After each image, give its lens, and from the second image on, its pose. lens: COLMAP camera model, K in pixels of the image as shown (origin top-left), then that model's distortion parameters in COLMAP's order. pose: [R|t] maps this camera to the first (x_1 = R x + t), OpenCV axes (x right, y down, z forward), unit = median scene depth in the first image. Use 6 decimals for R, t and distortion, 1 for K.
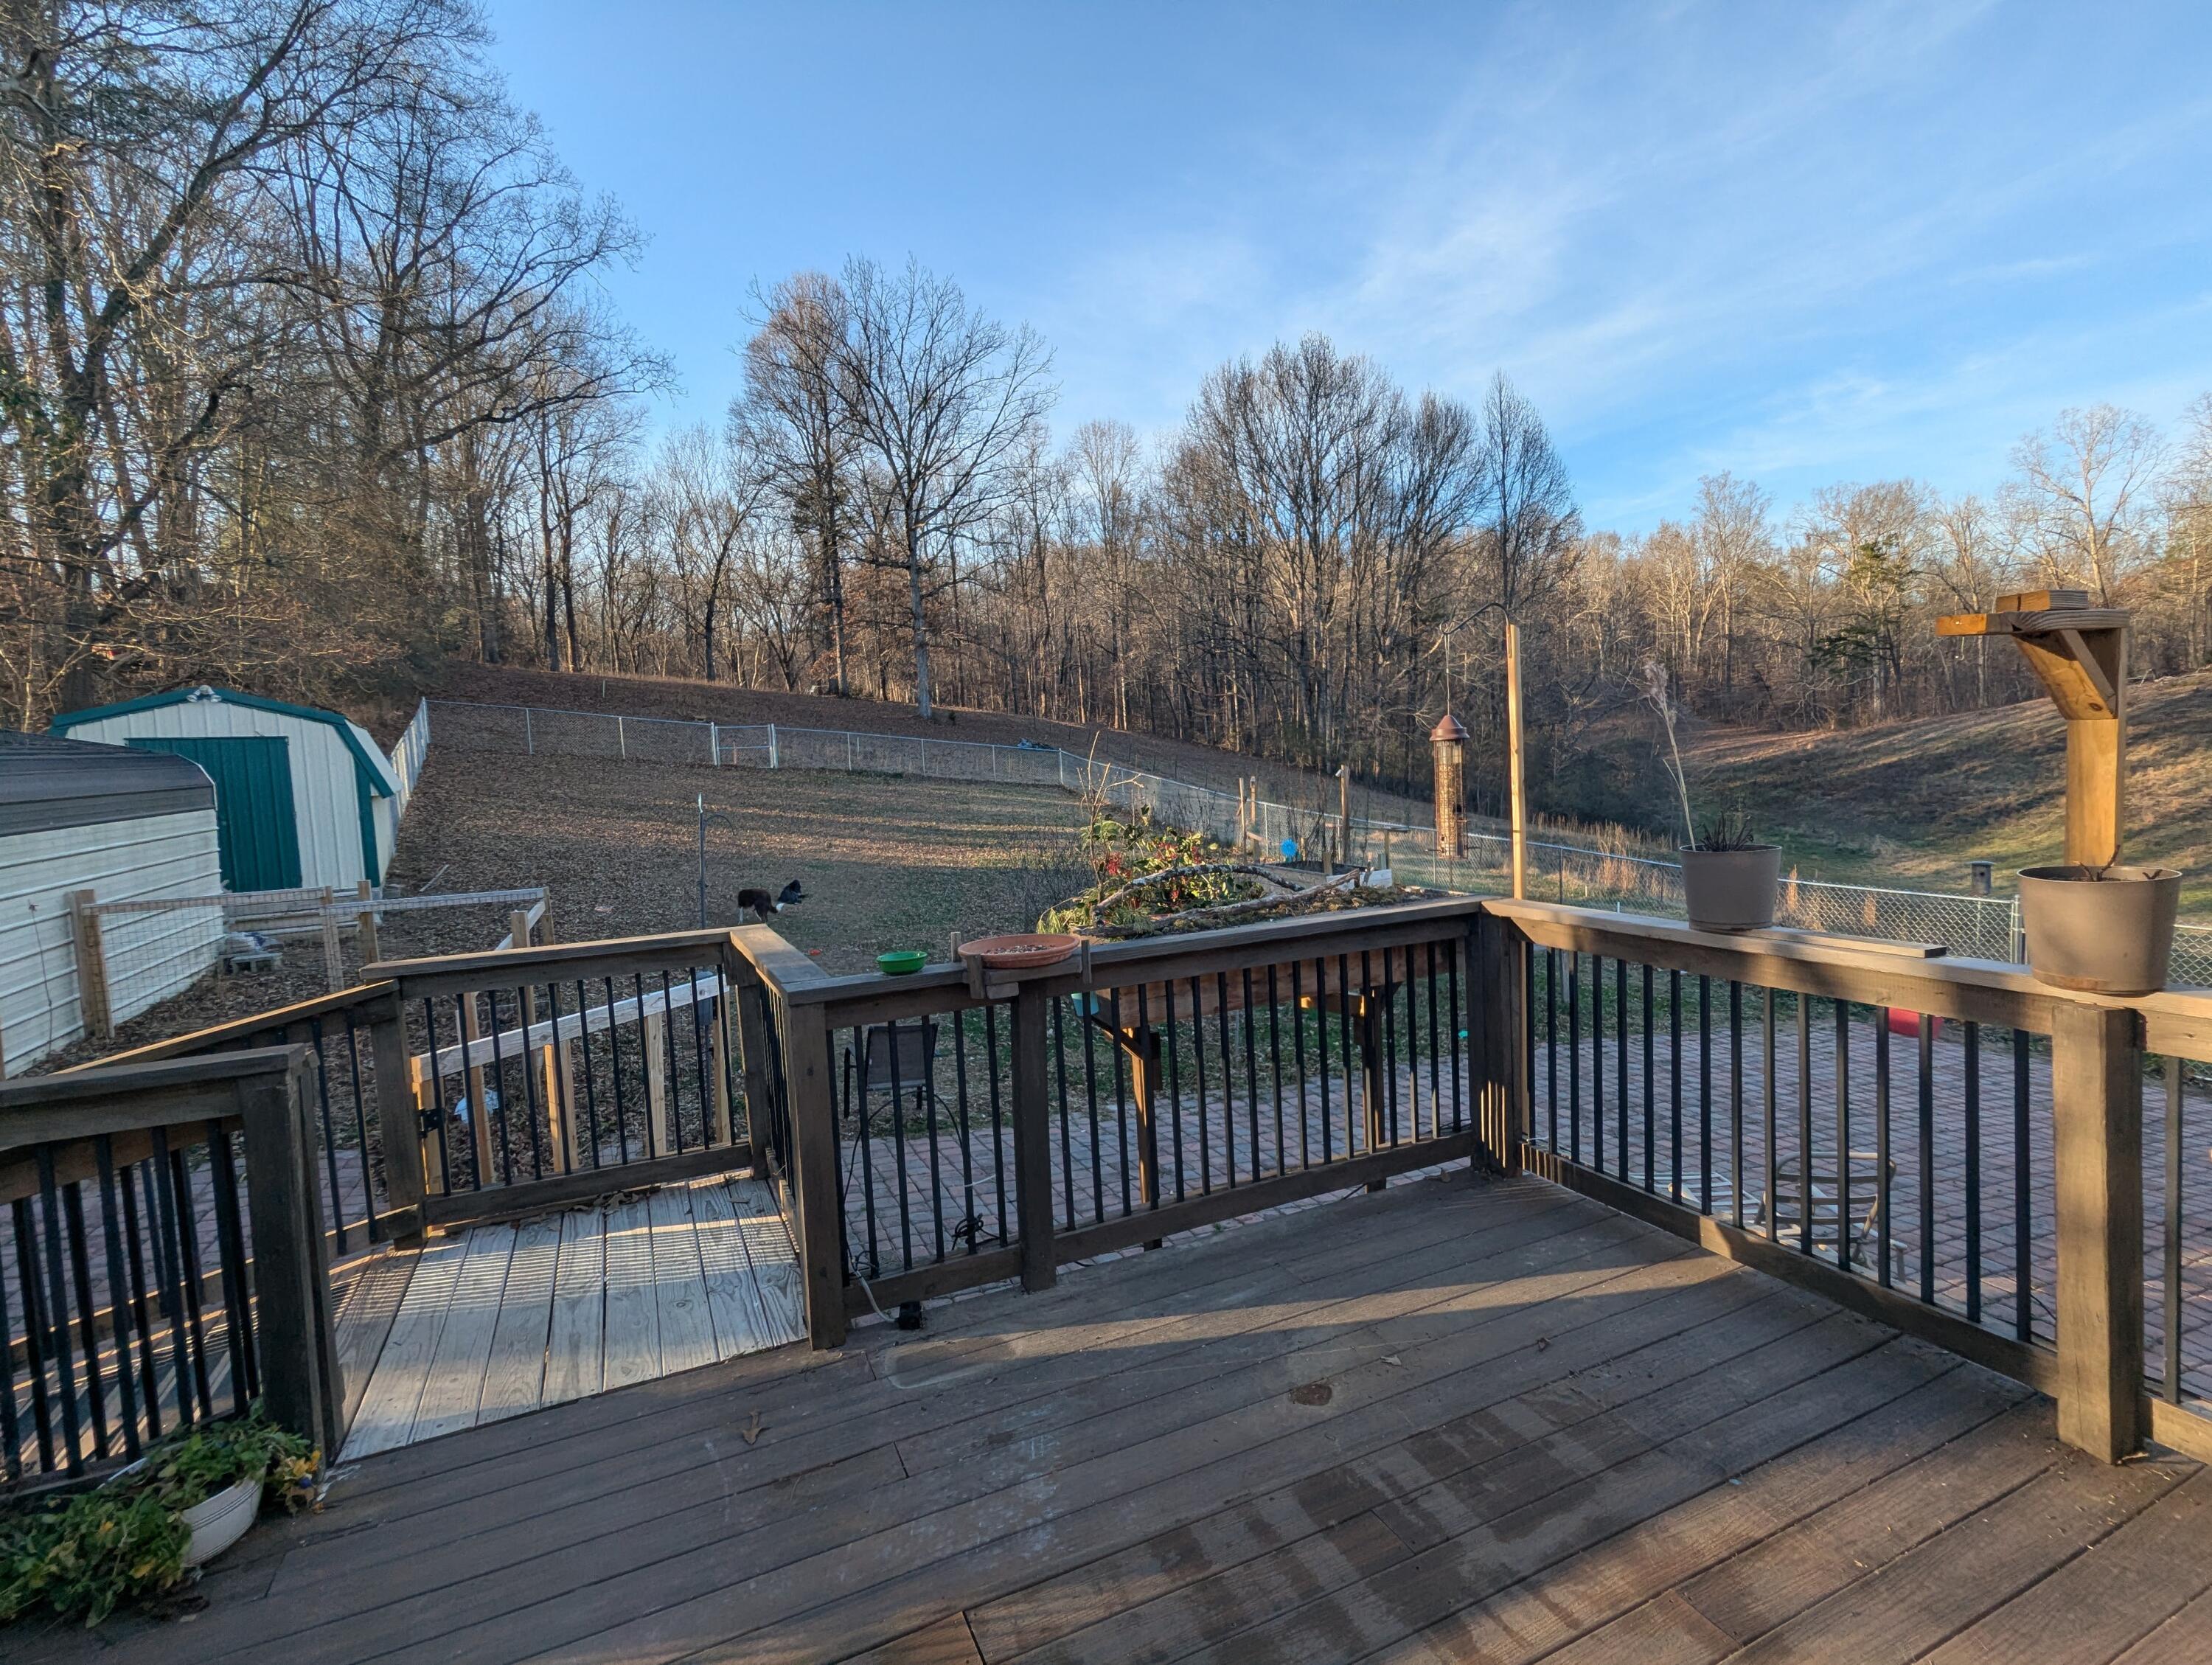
lens RADIAL K [[1049.4, 0, 1112.8], [0, 1049.4, 841.8], [0, 0, 1]] dist [0.003789, -0.004480]
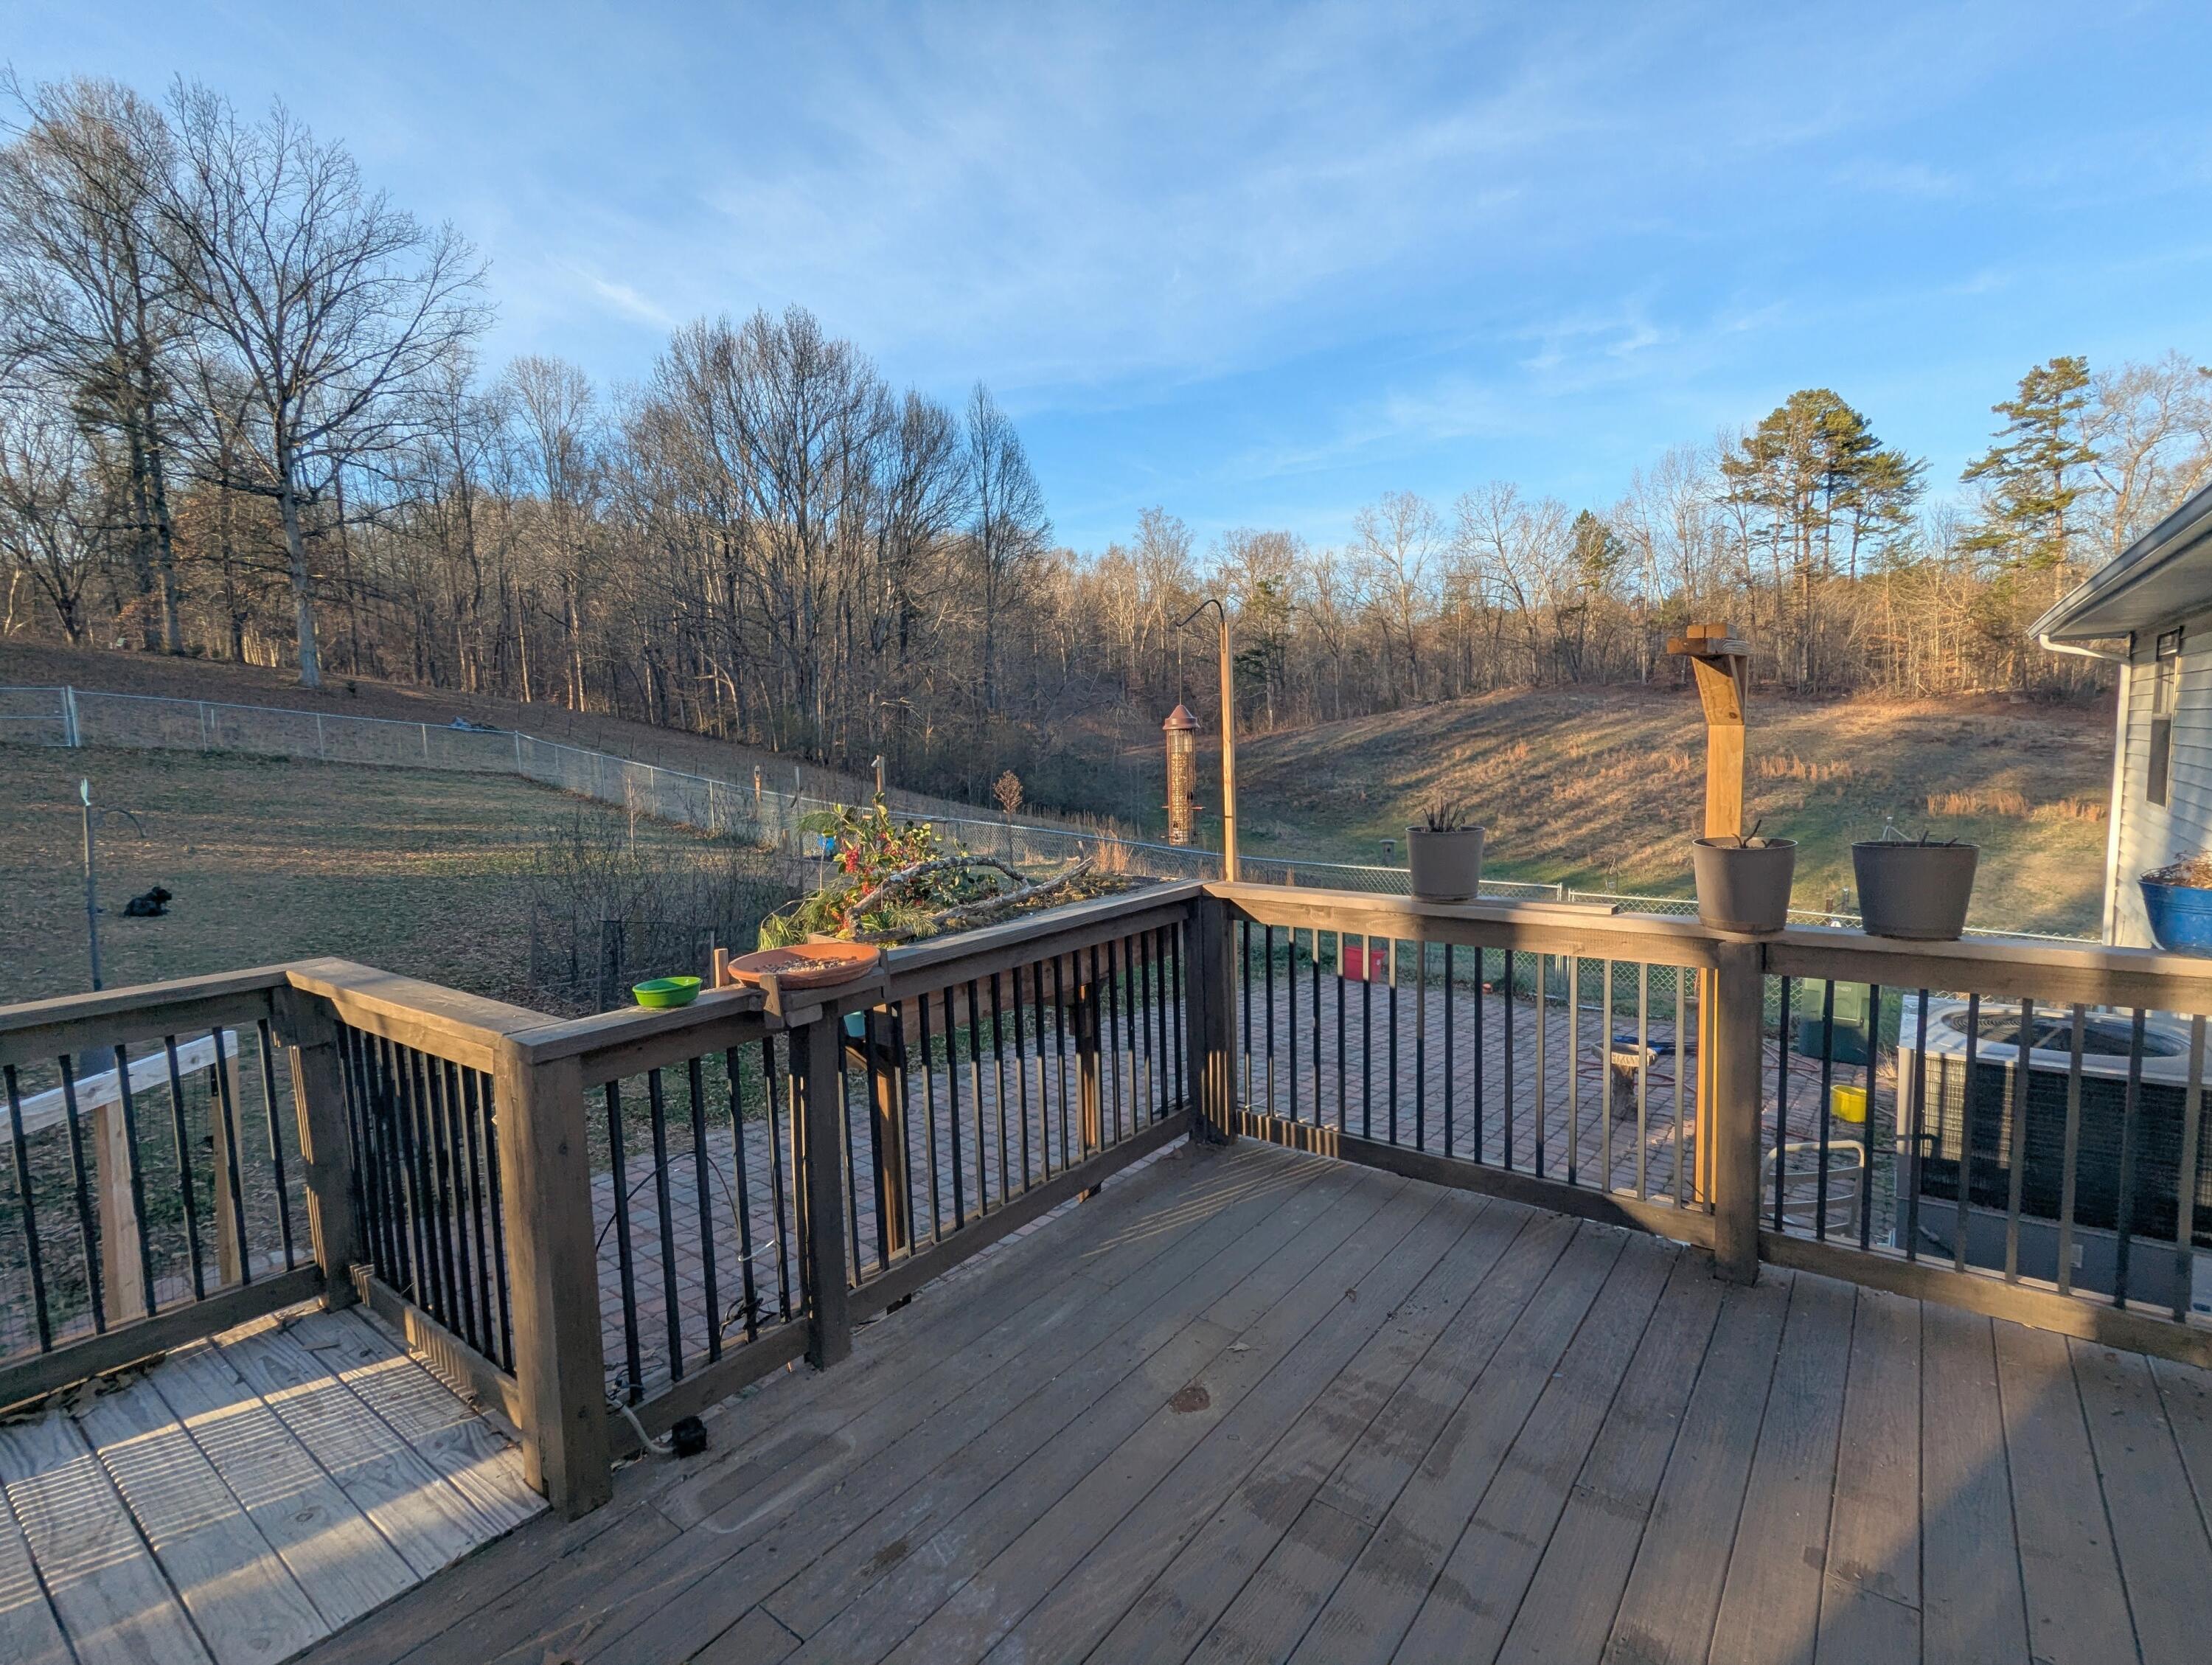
lens RADIAL K [[1049.4, 0, 1112.8], [0, 1049.4, 841.8], [0, 0, 1]] dist [0.003789, -0.004480]
pose [[0.884285, -0.021147, 0.466468, -0.014079], [0.017405, 0.999773, 0.012328, -0.000056], [-0.466623, -0.002783, 0.884452, 0.008030]]
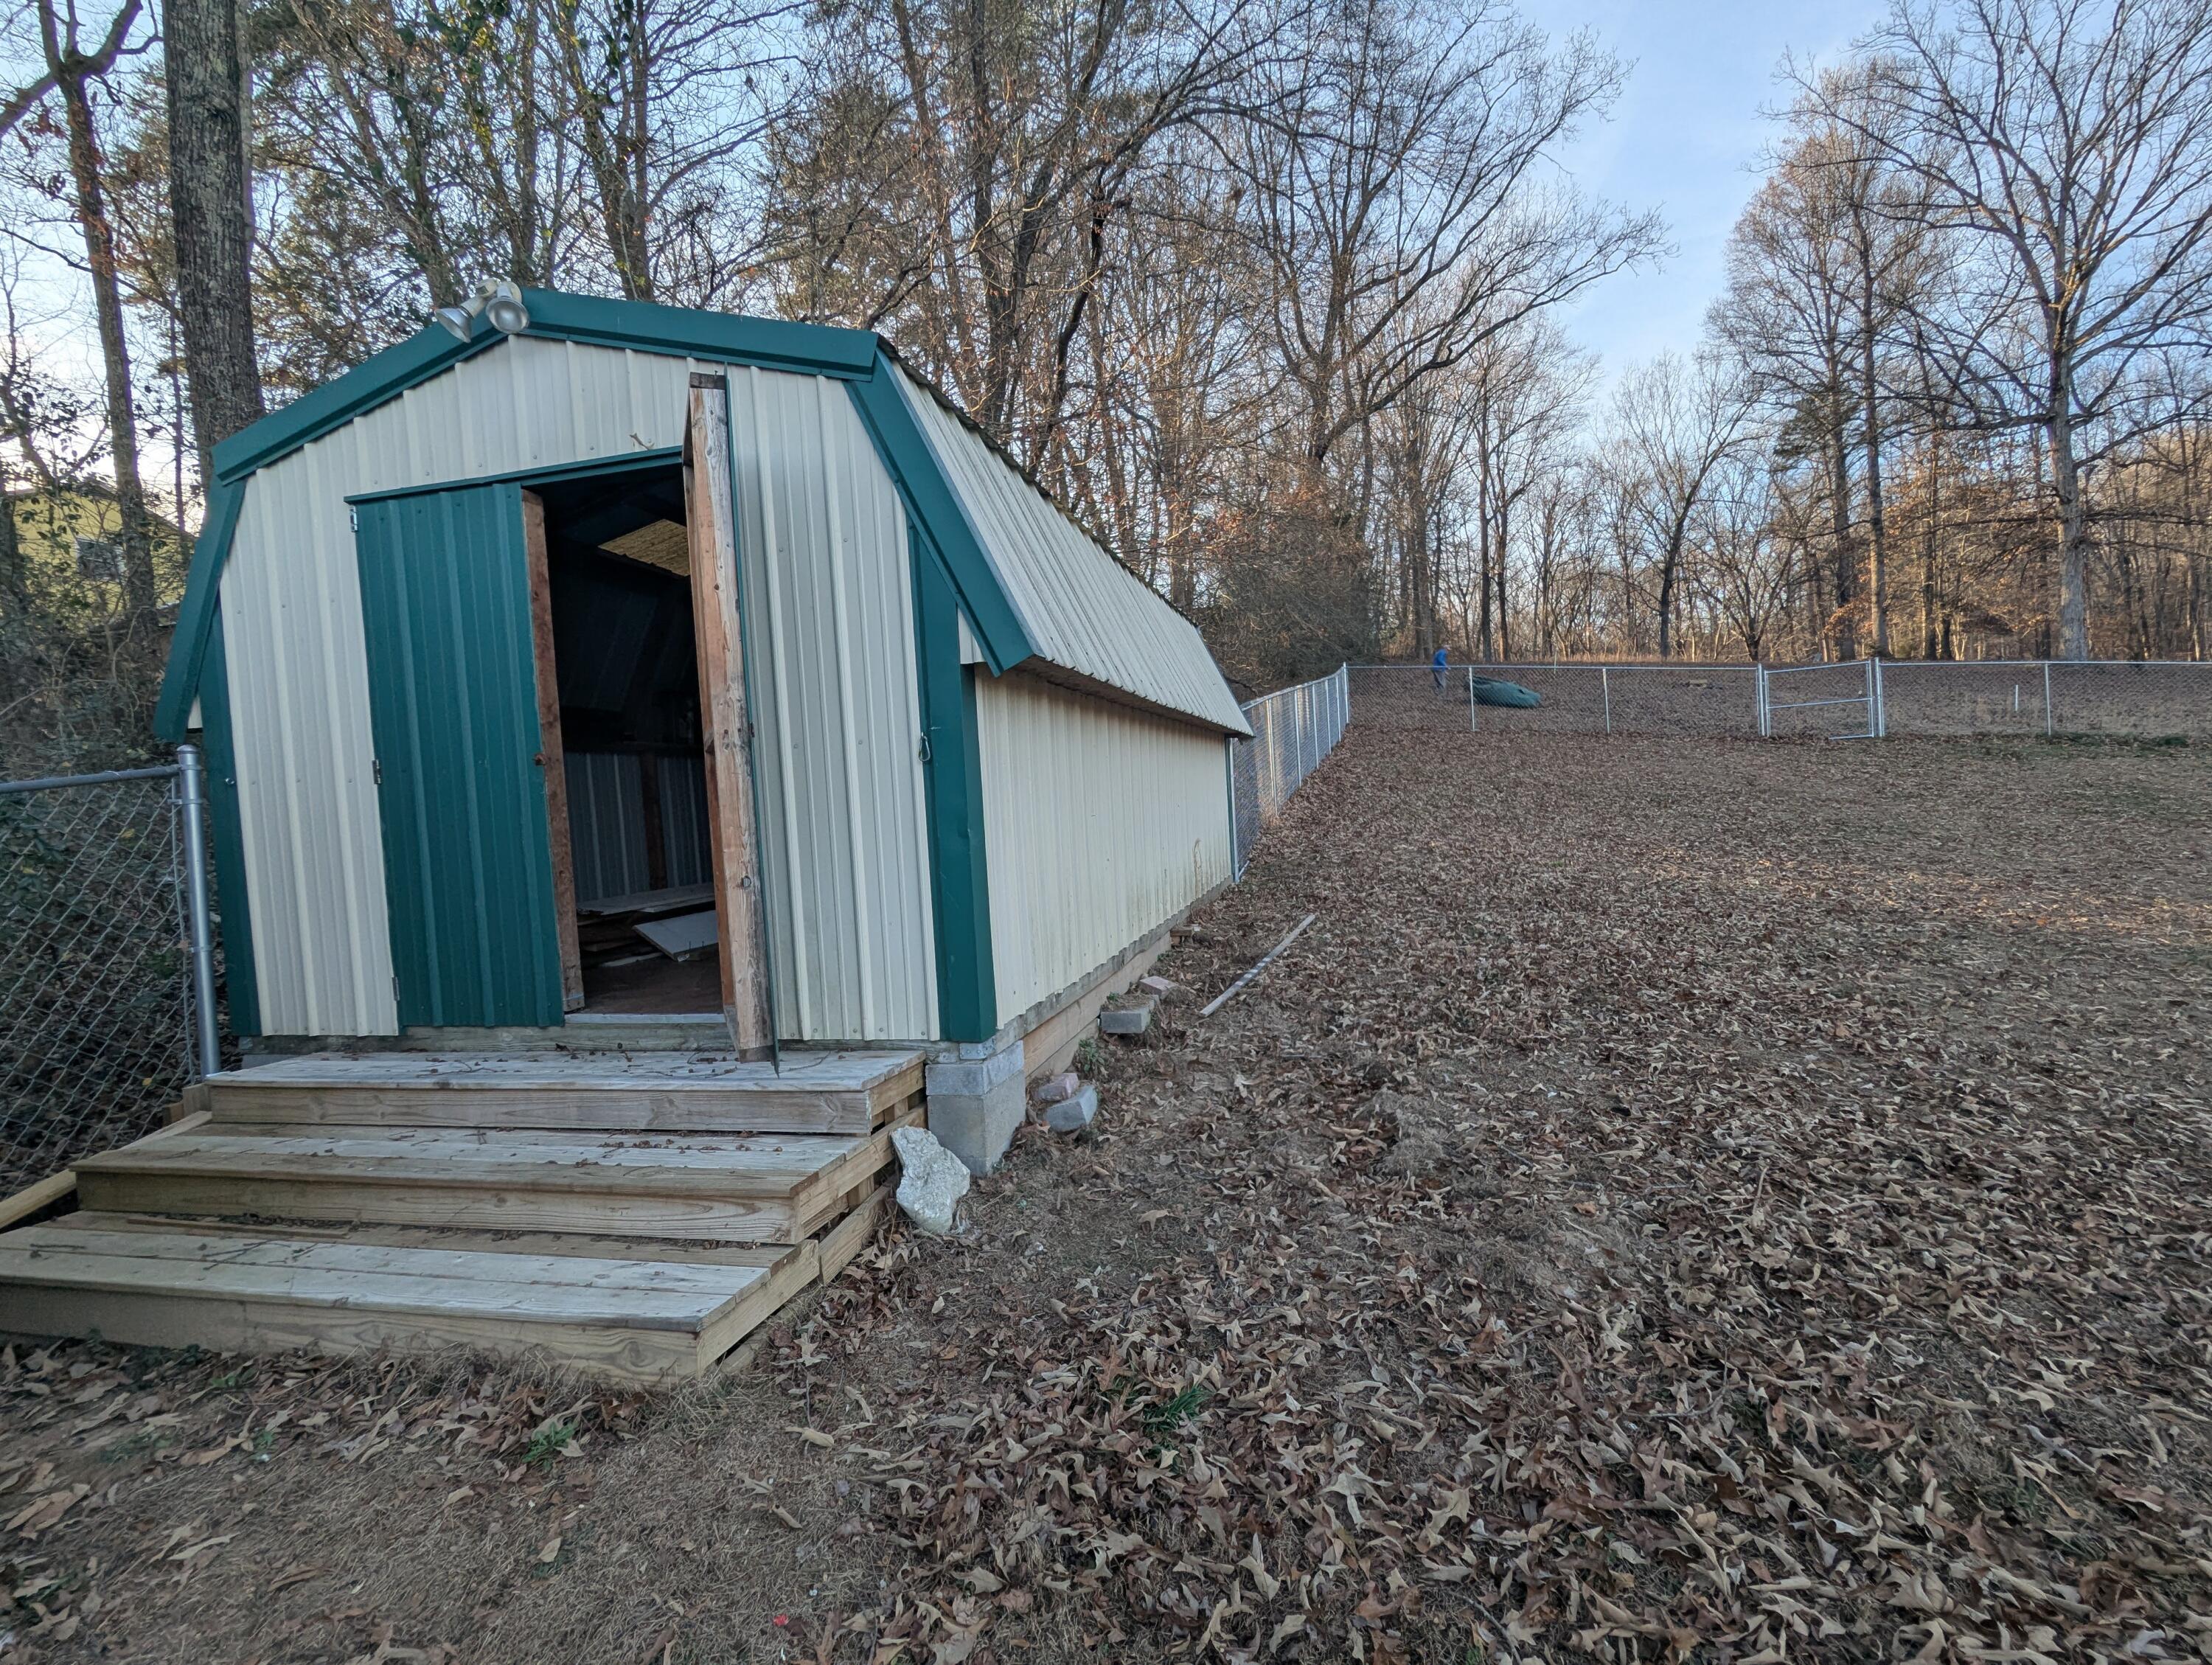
lens RADIAL K [[1046.4, 0, 1111.7], [0, 1046.4, 844.4], [0, 0, 1]] dist [0.001183, -0.000446]
pose [[0.680226, 0.018975, -0.732757, -0.111245], [-0.028937, 0.999581, -0.000978, -0.000680], [0.732431, 0.021869, 0.680490, 0.189809]]
